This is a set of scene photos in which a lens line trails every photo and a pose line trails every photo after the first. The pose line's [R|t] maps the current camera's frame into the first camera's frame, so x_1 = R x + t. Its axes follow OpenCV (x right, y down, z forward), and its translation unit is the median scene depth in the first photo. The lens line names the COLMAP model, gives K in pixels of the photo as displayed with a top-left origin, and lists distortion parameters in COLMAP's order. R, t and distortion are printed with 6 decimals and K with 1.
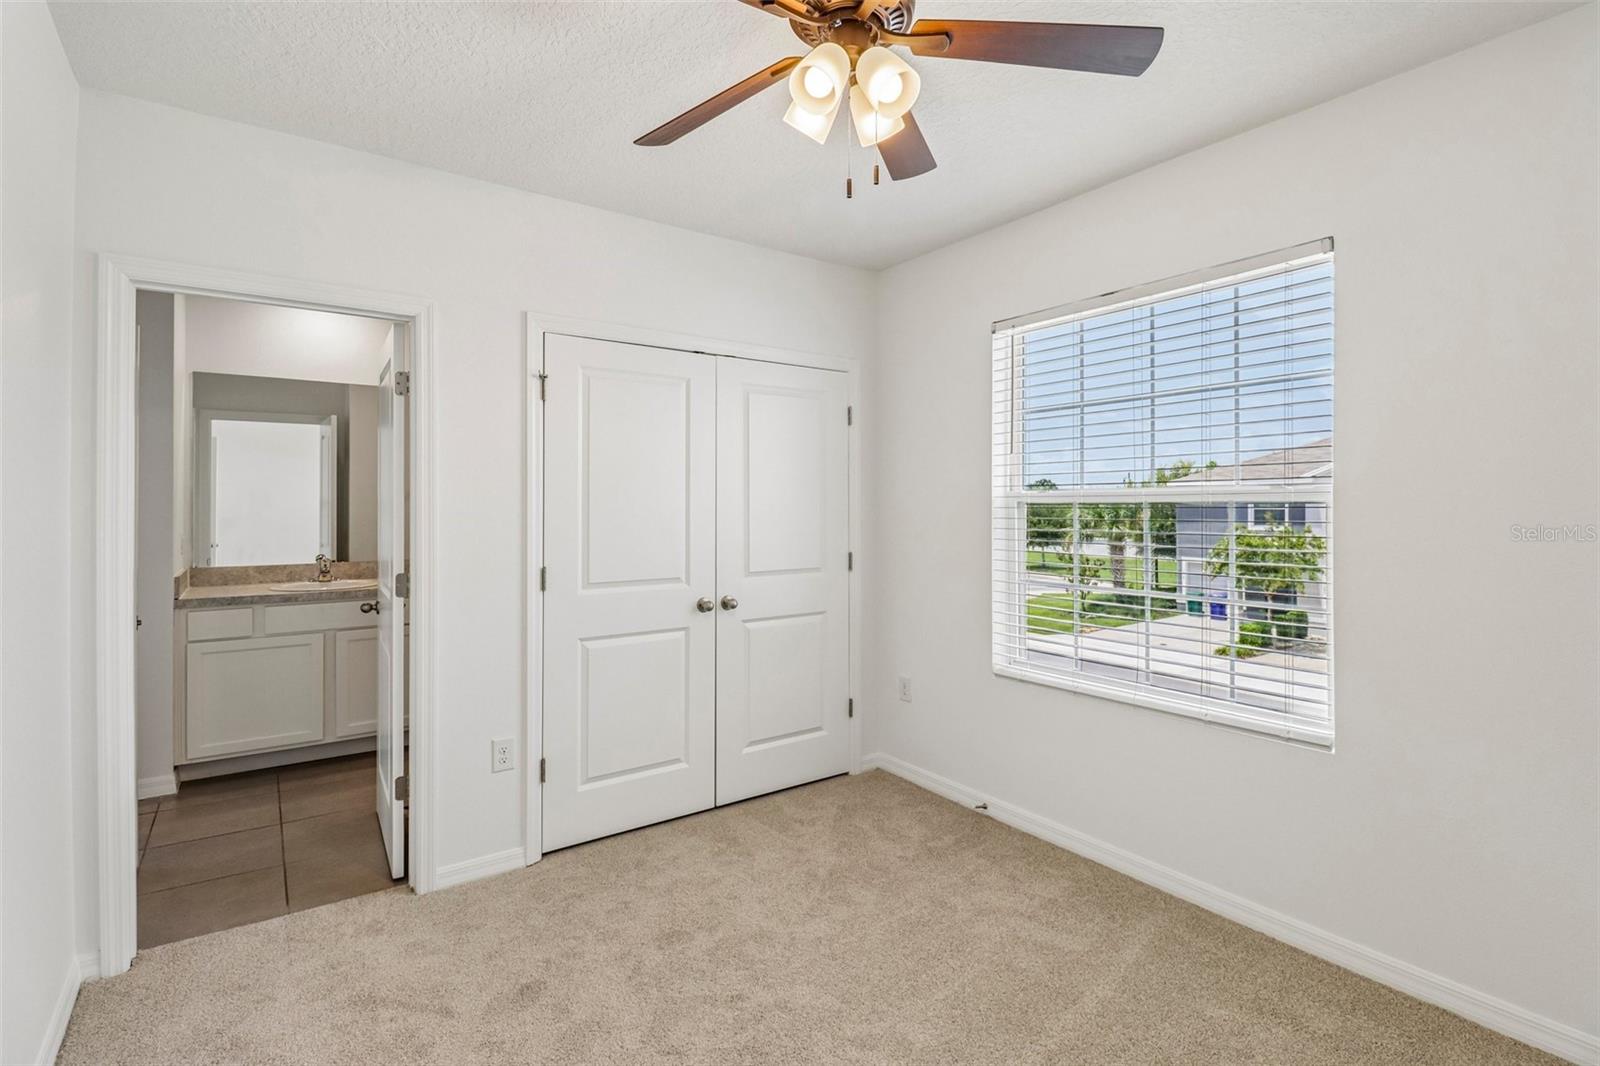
lens RADIAL K [[750.7, 0, 802.6], [0, 750.7, 499.9], [0, 0, 1]] dist [0.015803, -0.016815]
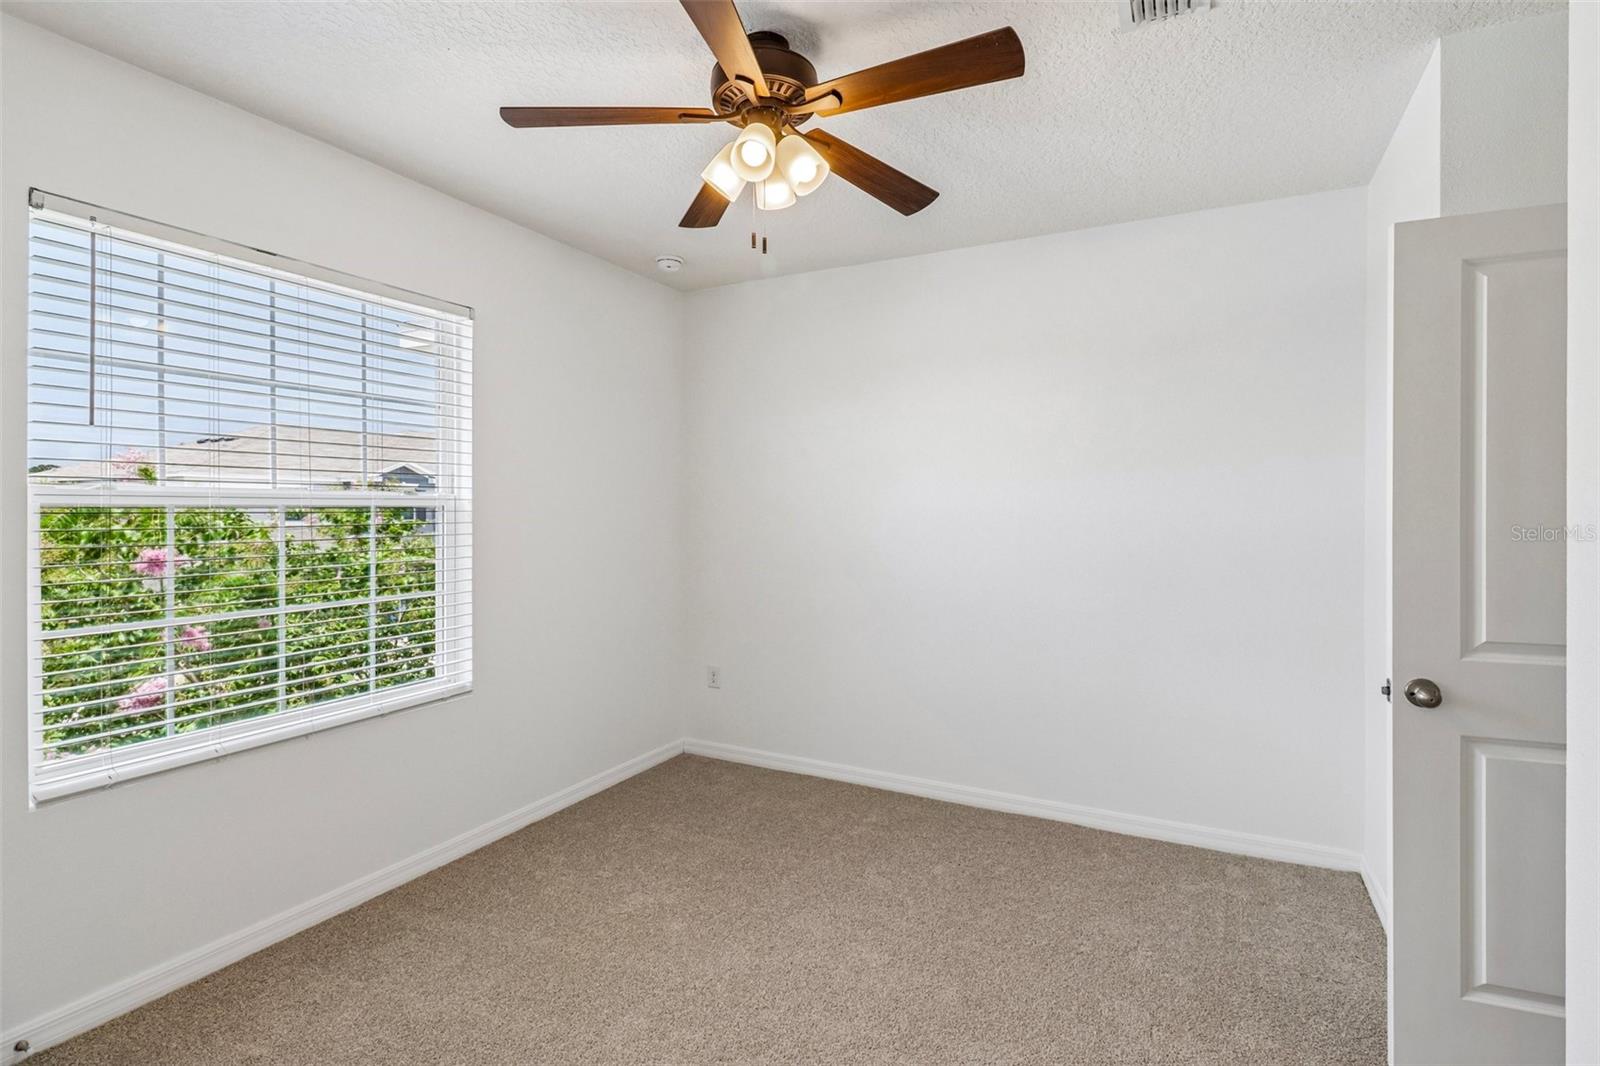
lens RADIAL K [[761.9, 0, 812.2], [0, 761.9, 511.7], [0, 0, 1]] dist [0.024601, -0.016720]
pose [[-0.462529, 0.001672, 0.886603, -0.651131], [-0.003600, 0.999986, -0.003764, 0.011464], [-0.886597, -0.004933, -0.462517, 0.909290]]
